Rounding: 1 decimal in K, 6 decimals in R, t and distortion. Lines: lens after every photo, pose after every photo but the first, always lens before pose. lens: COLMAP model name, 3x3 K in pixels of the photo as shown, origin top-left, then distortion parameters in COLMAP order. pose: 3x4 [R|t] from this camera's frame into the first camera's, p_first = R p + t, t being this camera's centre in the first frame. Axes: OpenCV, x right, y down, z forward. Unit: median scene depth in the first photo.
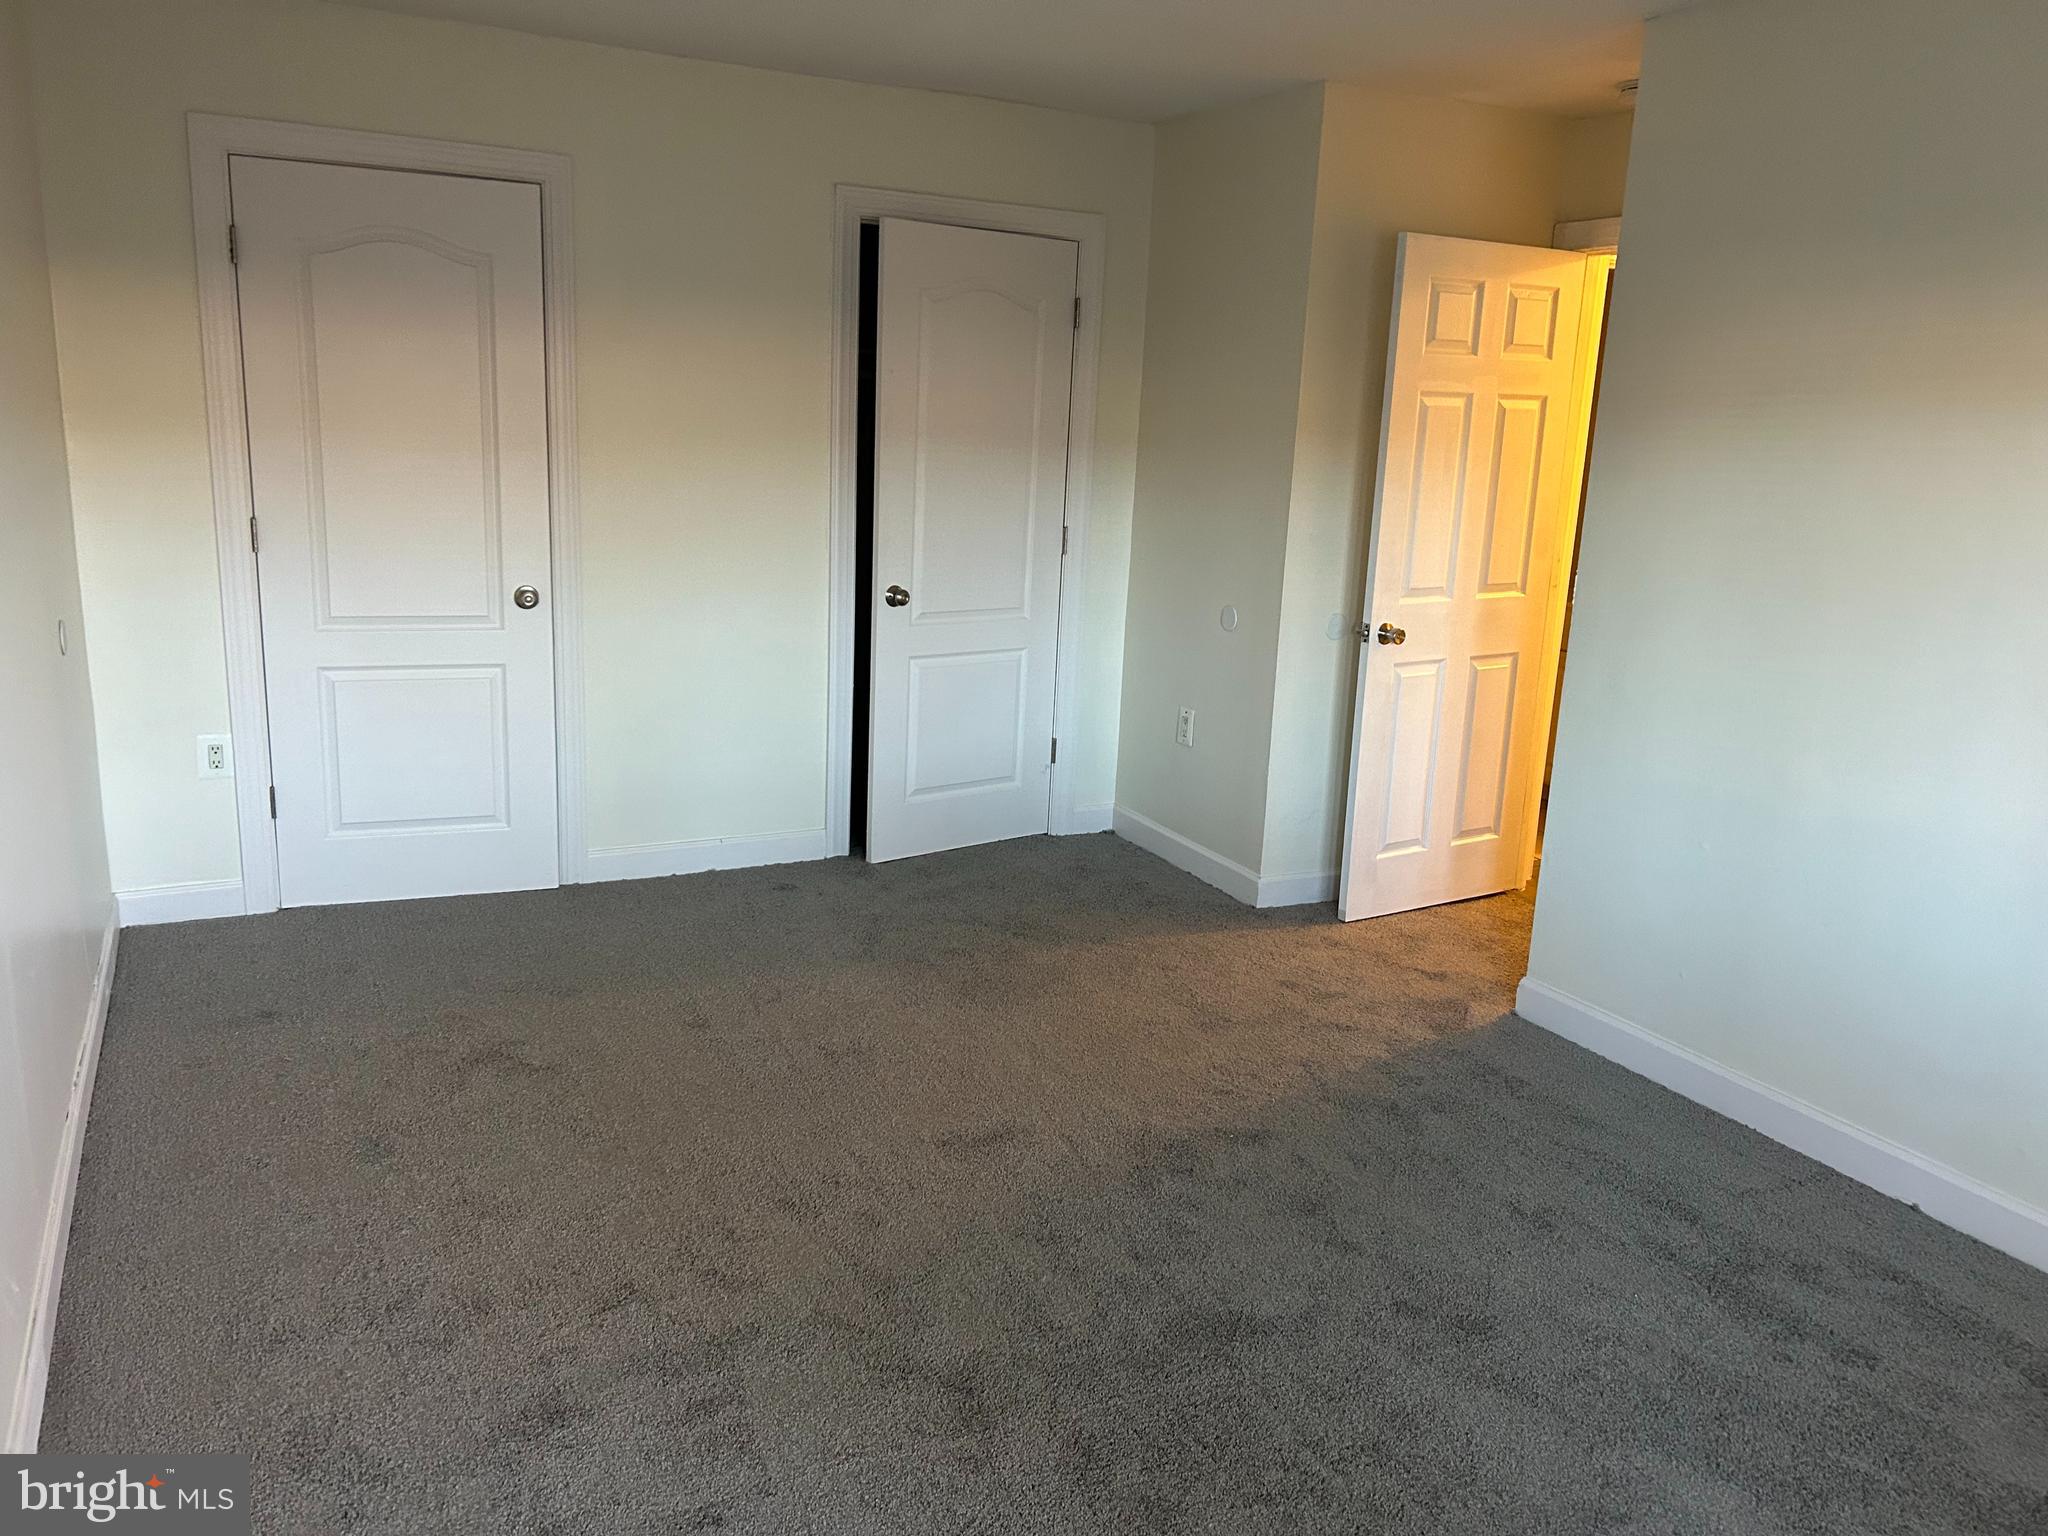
lens RADIAL K [[1539.1, 0, 1034.8], [0, 1539.1, 781.6], [0, 0, 1]] dist [0.049758, -0.046864]
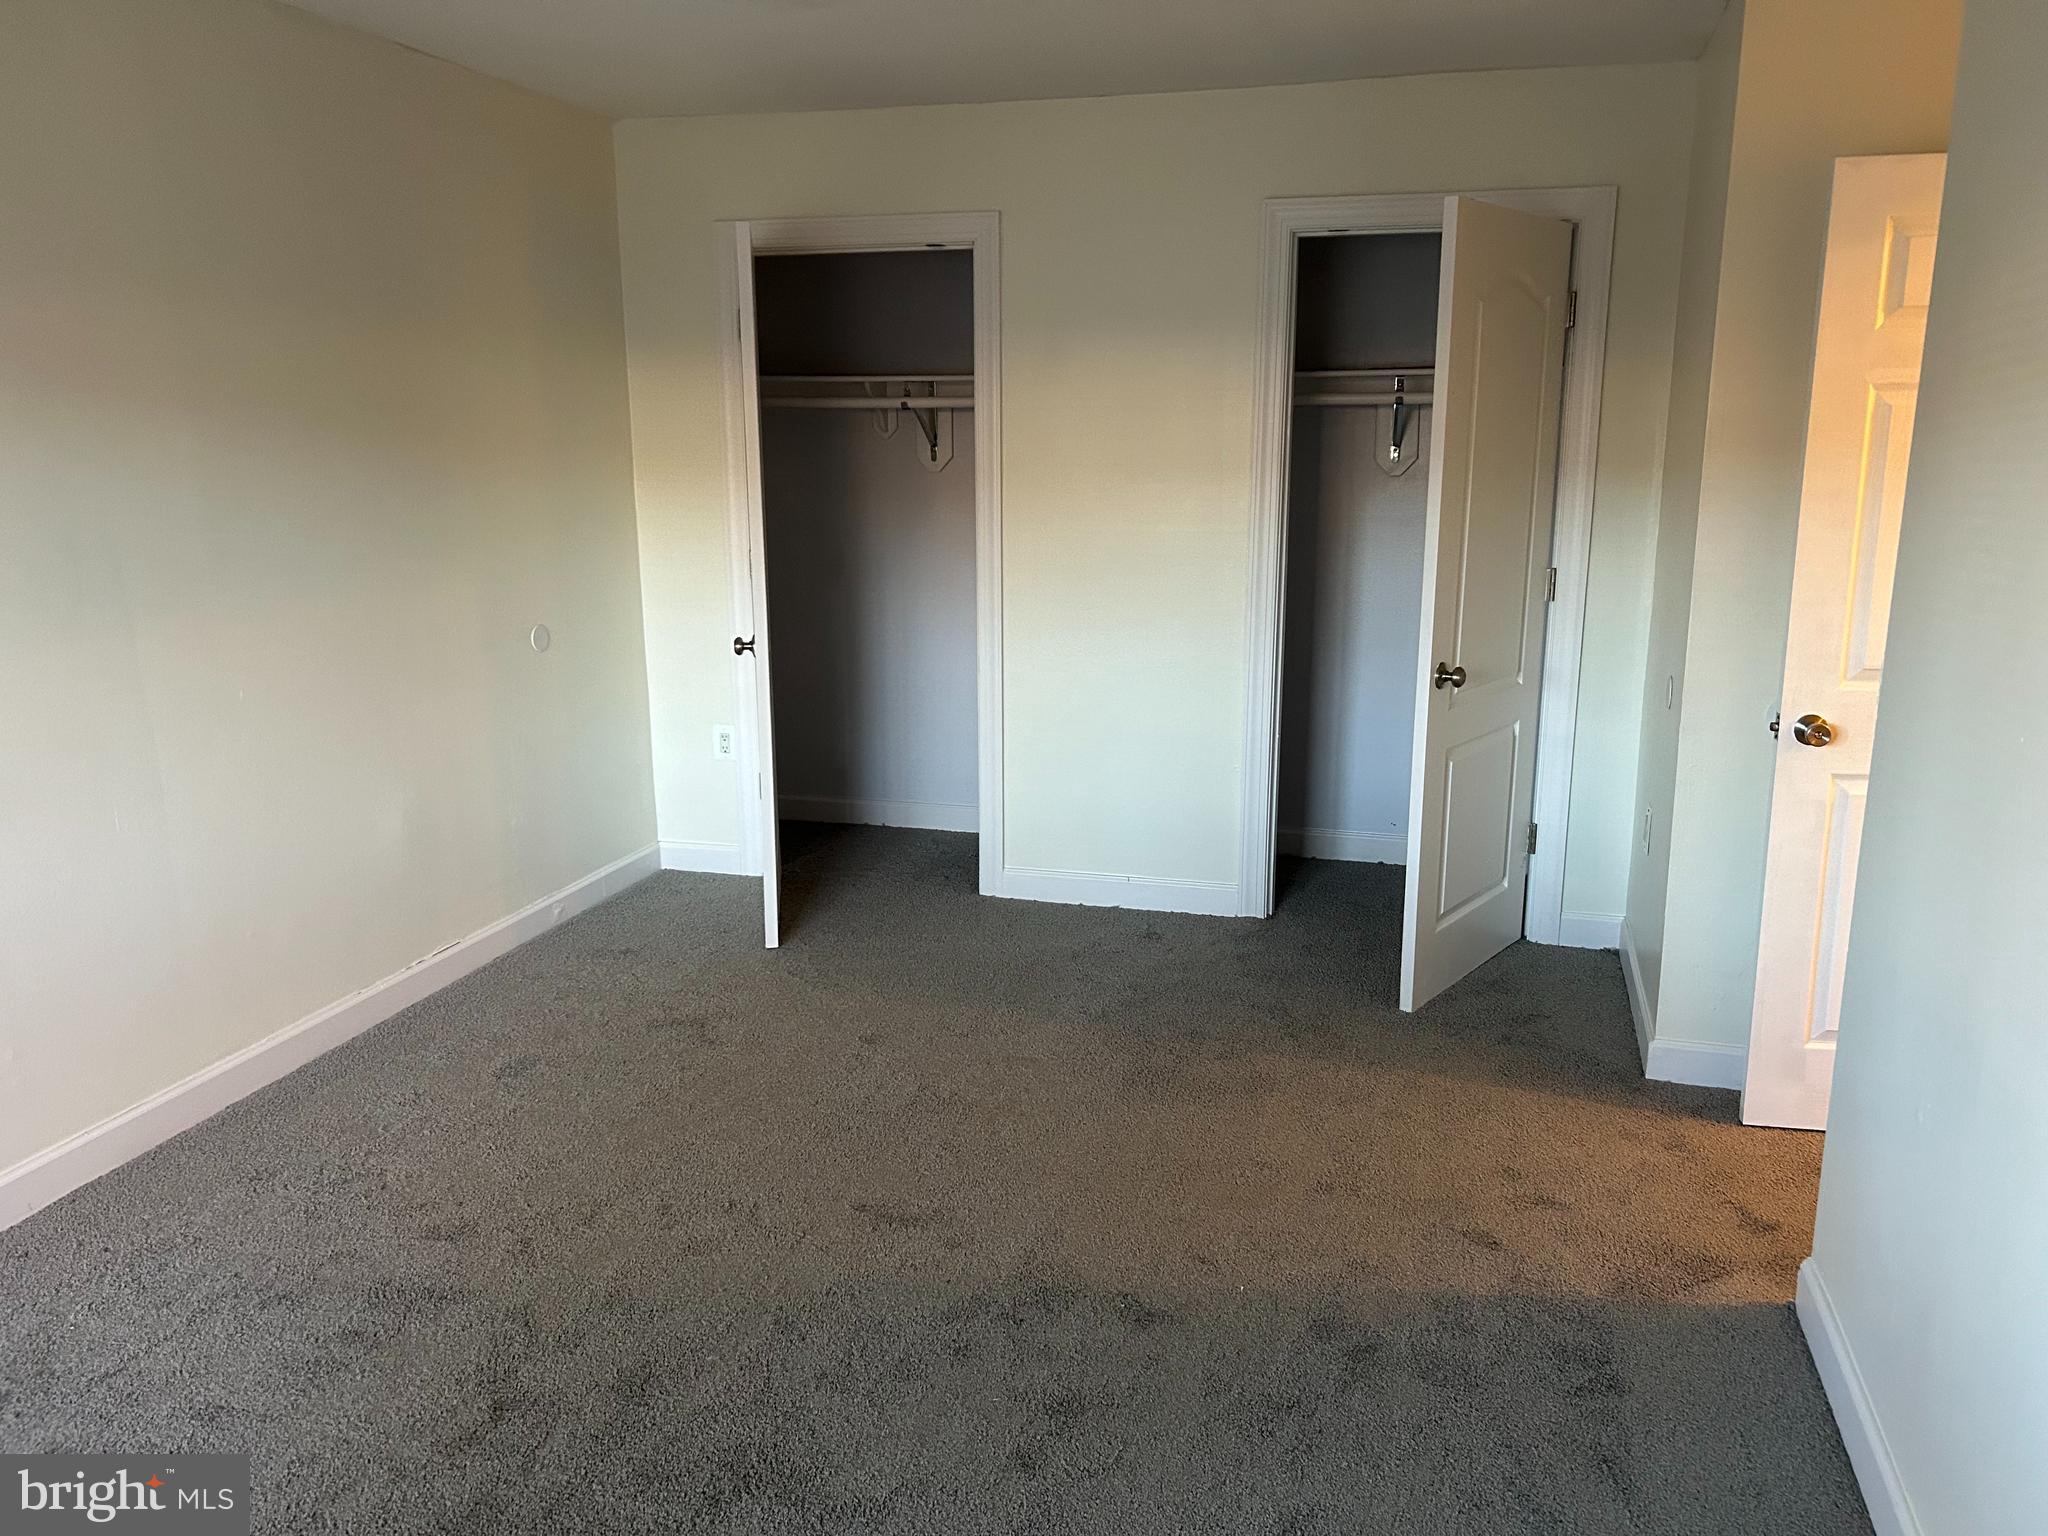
lens RADIAL K [[1558.9, 0, 1026.6], [0, 1558.9, 768.8], [0, 0, 1]] dist [0.055662, -0.058720]
pose [[0.728654, 0.106591, -0.676536, 0.469027], [-0.124916, 0.991929, 0.021743, -0.050875], [0.673393, 0.068668, 0.736088, 0.241871]]
